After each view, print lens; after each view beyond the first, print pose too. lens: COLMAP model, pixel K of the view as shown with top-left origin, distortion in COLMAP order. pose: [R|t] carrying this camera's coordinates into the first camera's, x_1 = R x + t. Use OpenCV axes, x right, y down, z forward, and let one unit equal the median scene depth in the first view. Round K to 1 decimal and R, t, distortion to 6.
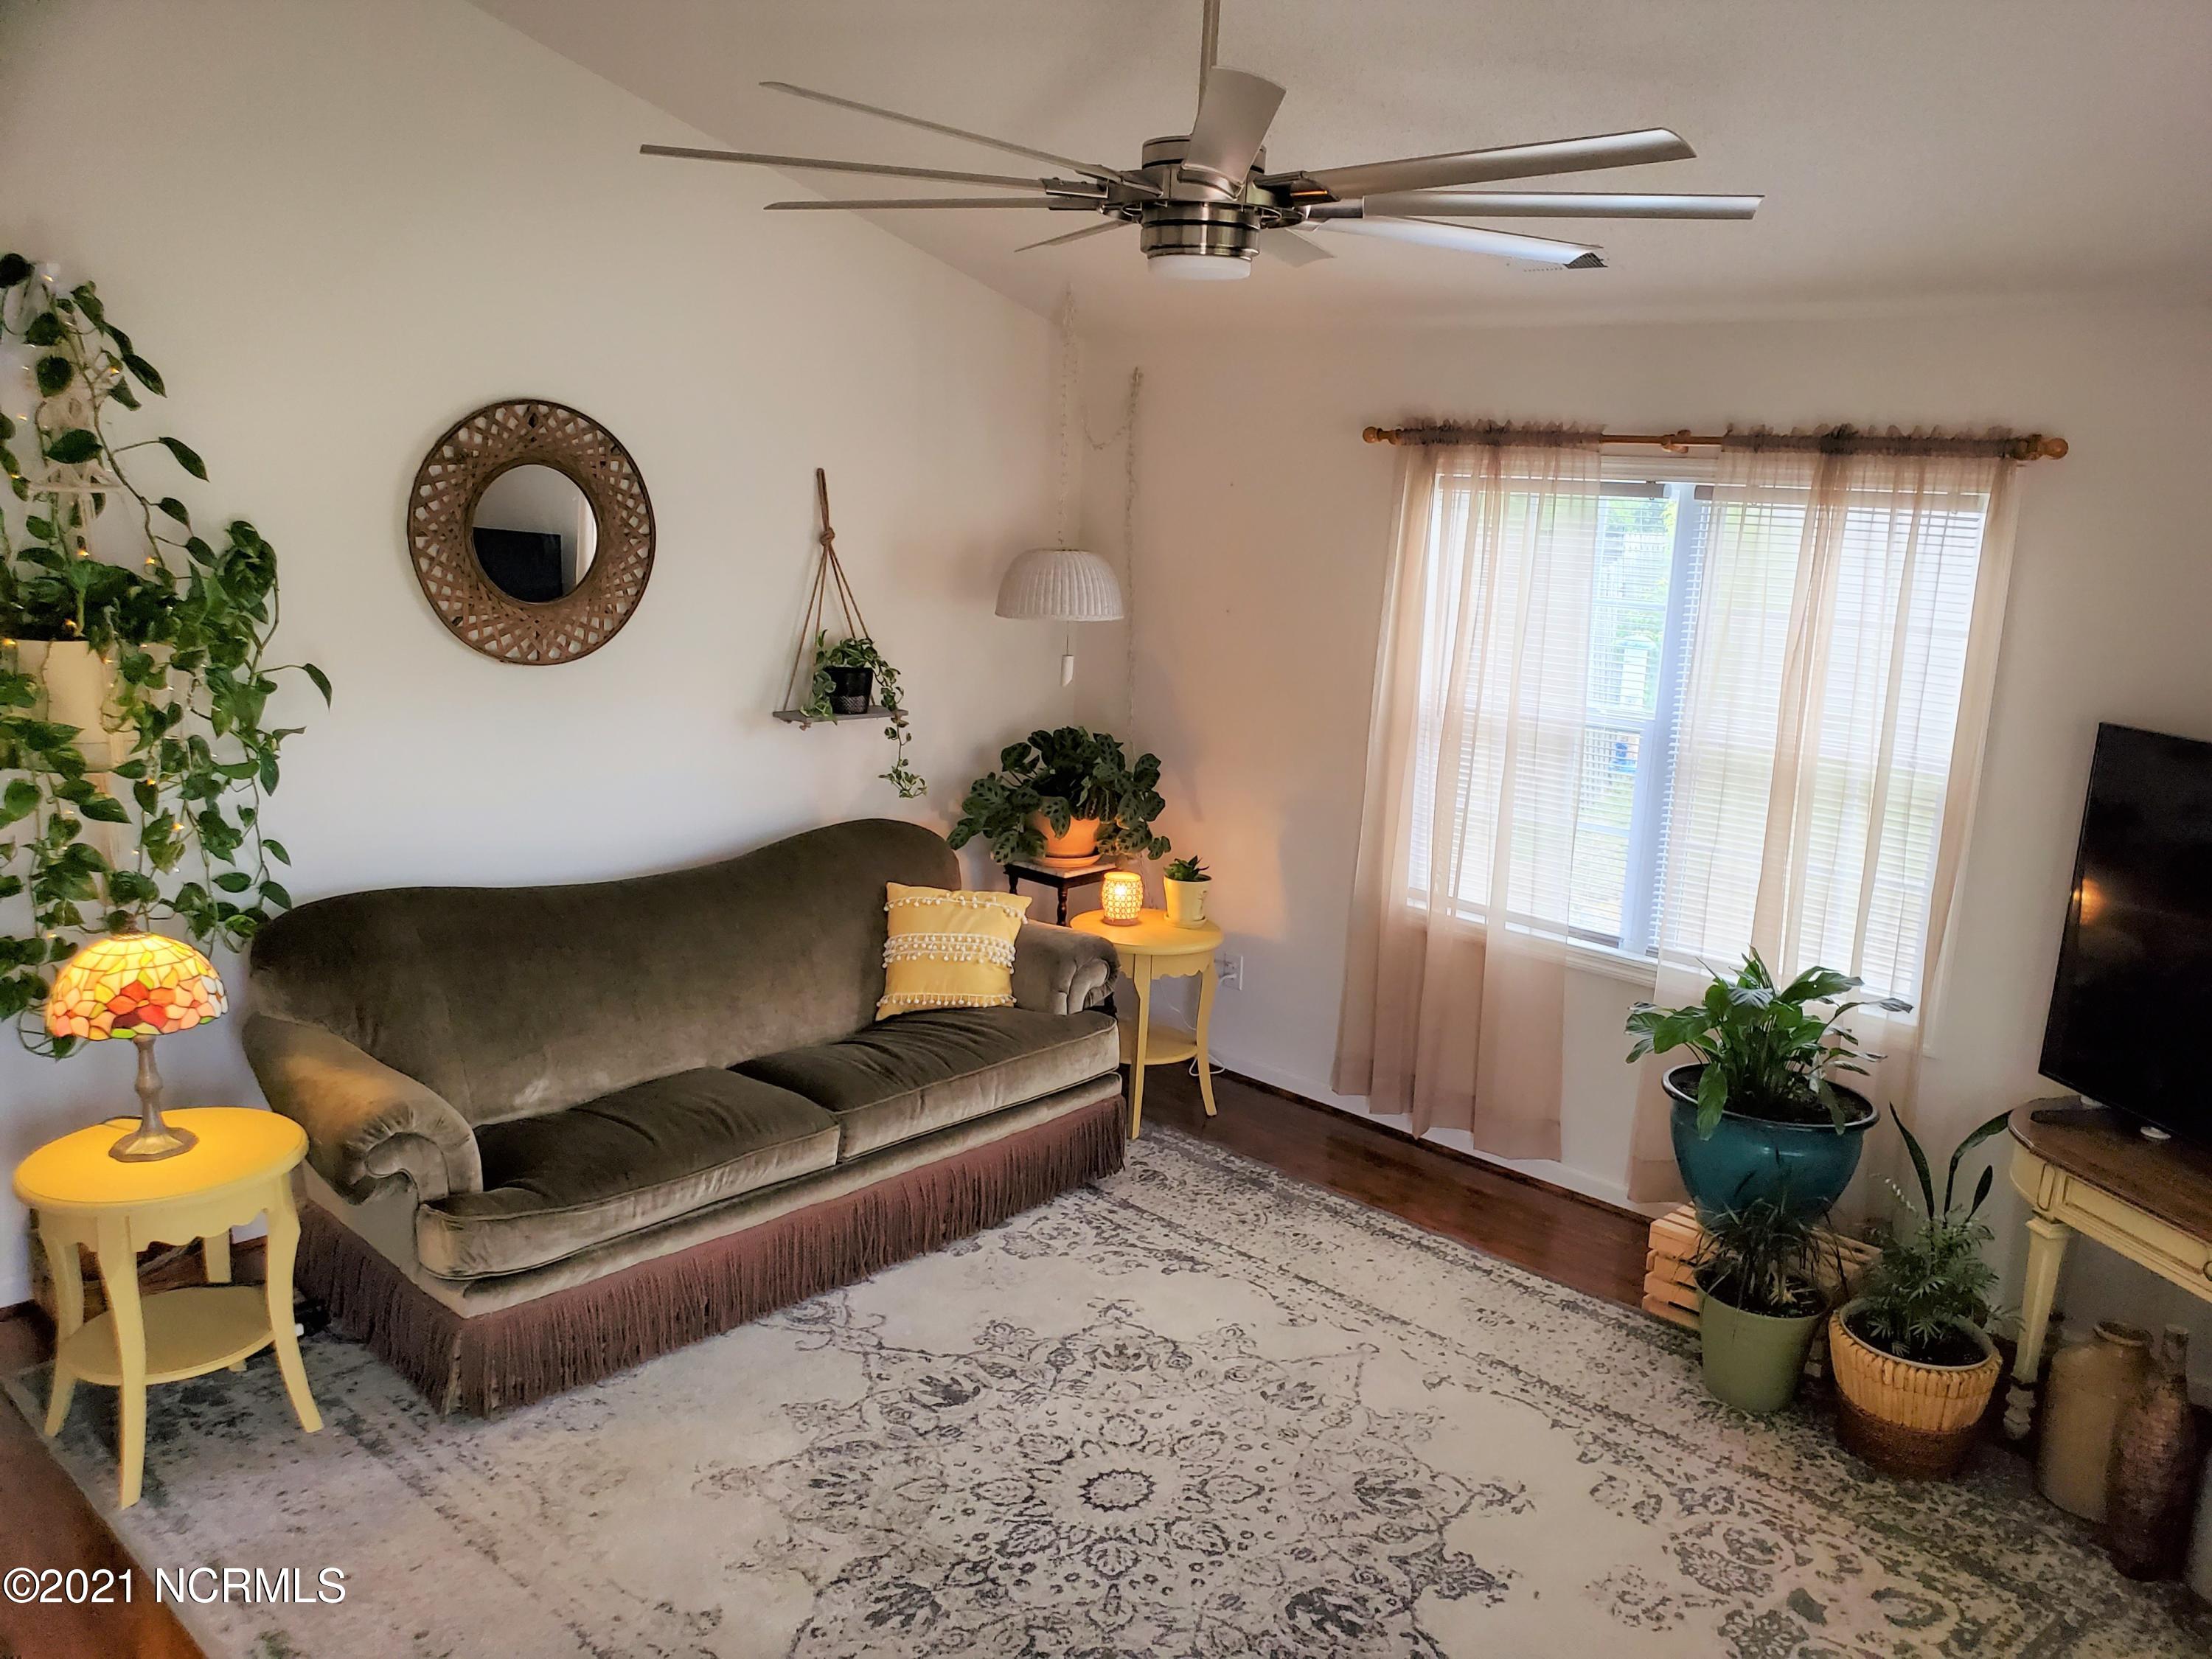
lens RADIAL K [[1676.6, 0, 1109.9], [0, 1676.6, 849.8], [0, 0, 1]] dist [0.017770, 0.001325]
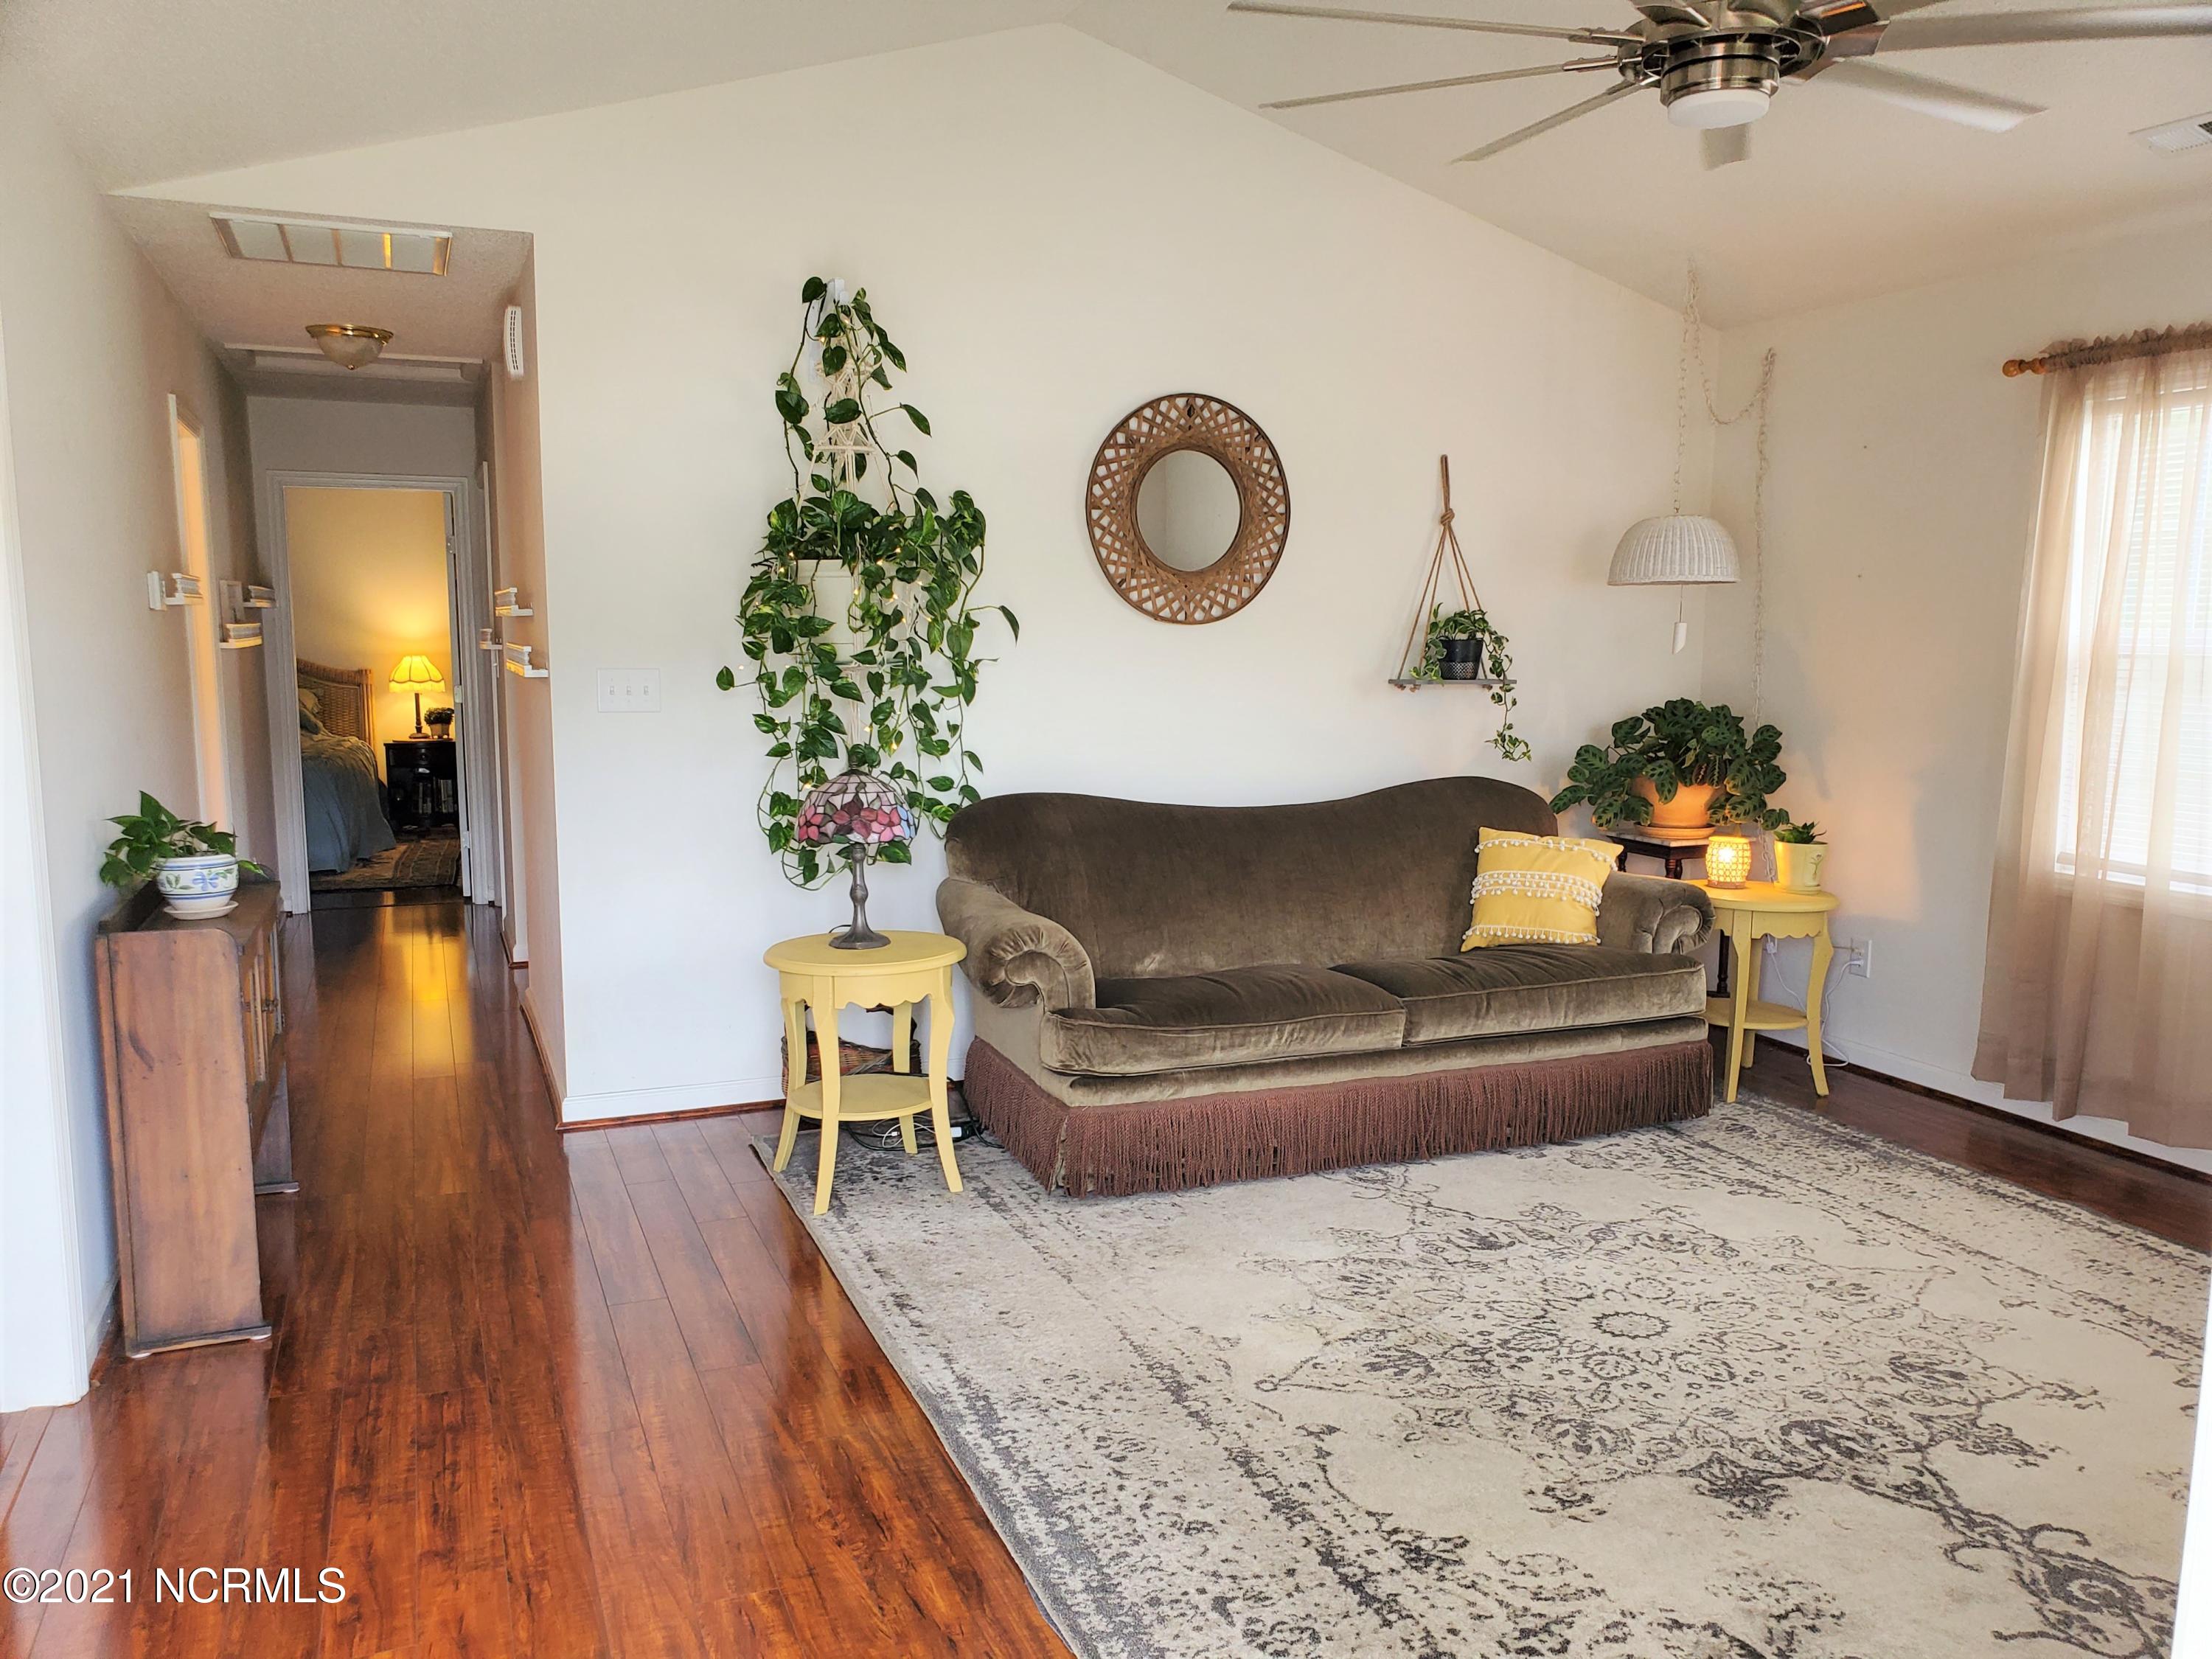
lens RADIAL K [[1647.6, 0, 1144.5], [0, 1647.6, 874.7], [0, 0, 1]] dist [0.090834, -0.107333]
pose [[0.918392, 0.028473, -0.394646, 0.108205], [-0.058916, 0.996129, -0.065236, 0.164569], [0.391260, 0.083163, 0.916515, -0.059521]]
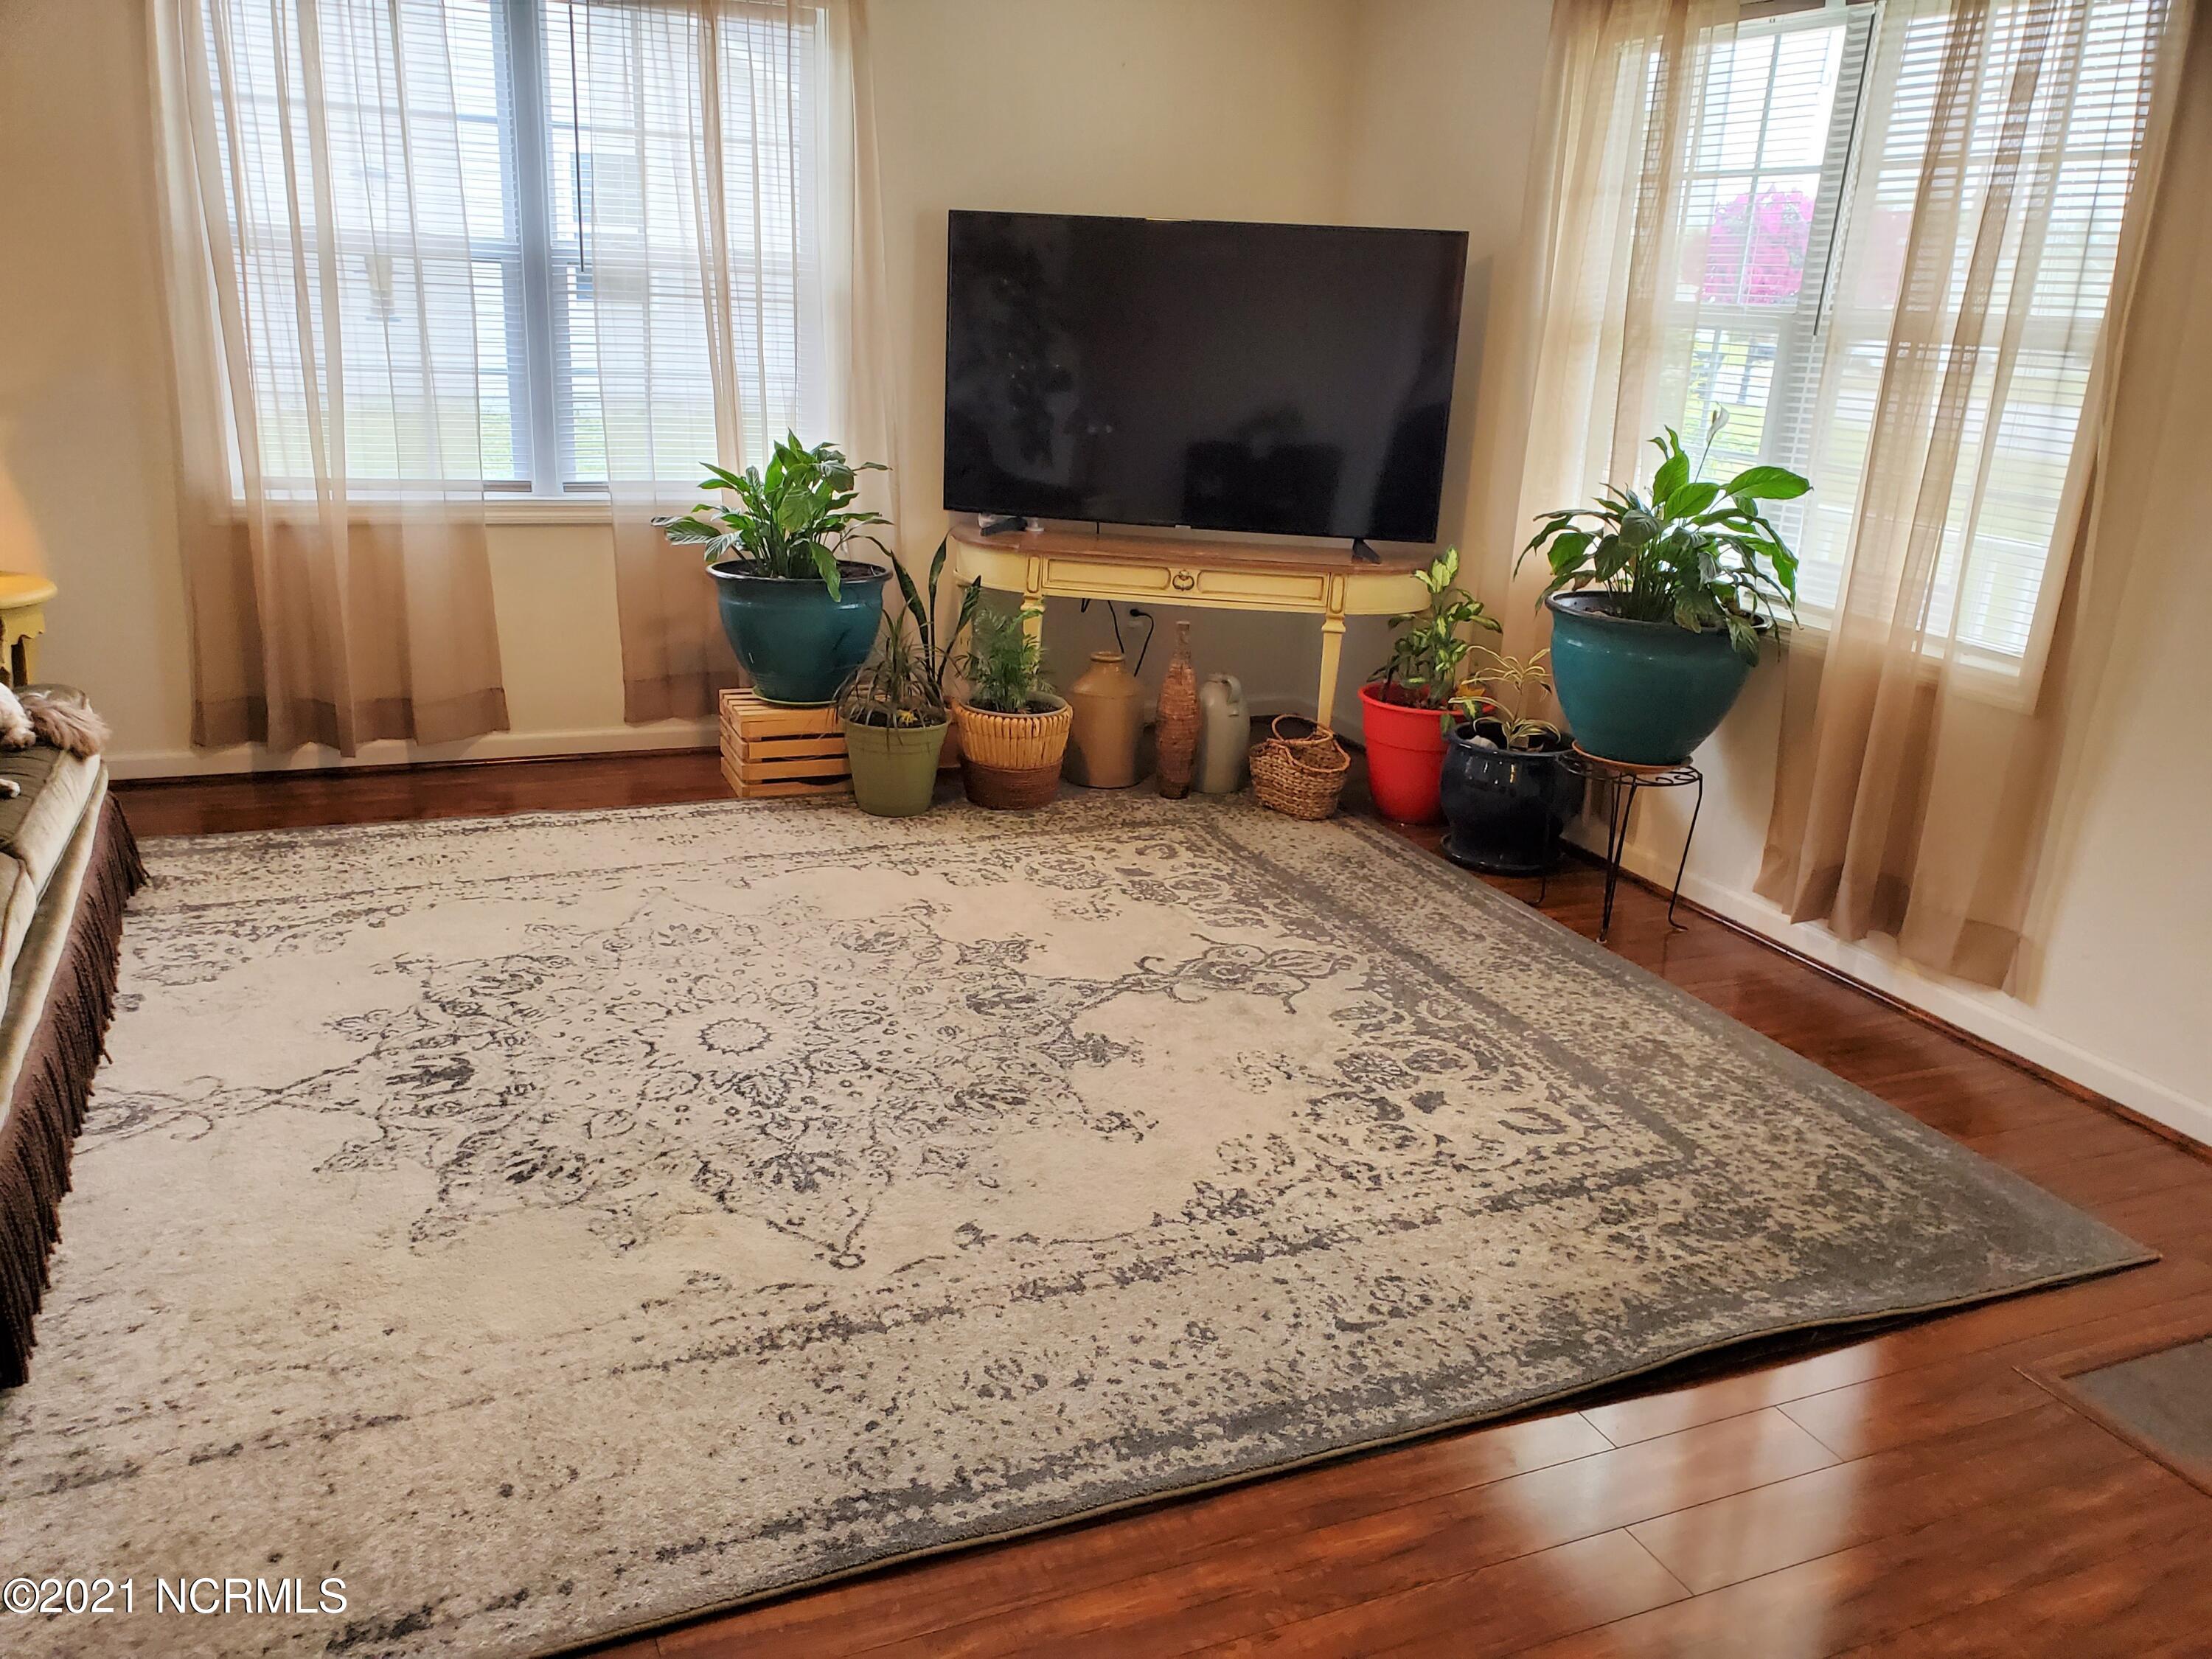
lens RADIAL K [[1762.6, 0, 1106.0], [0, 1762.6, 829.5], [0, 0, 1]] dist [0.010407, -0.003087]
pose [[0.381435, -0.287599, 0.878518, -0.630393], [0.162612, 0.956426, 0.242501, 0.062769], [-0.909980, 0.050359, 0.411582, 0.358274]]
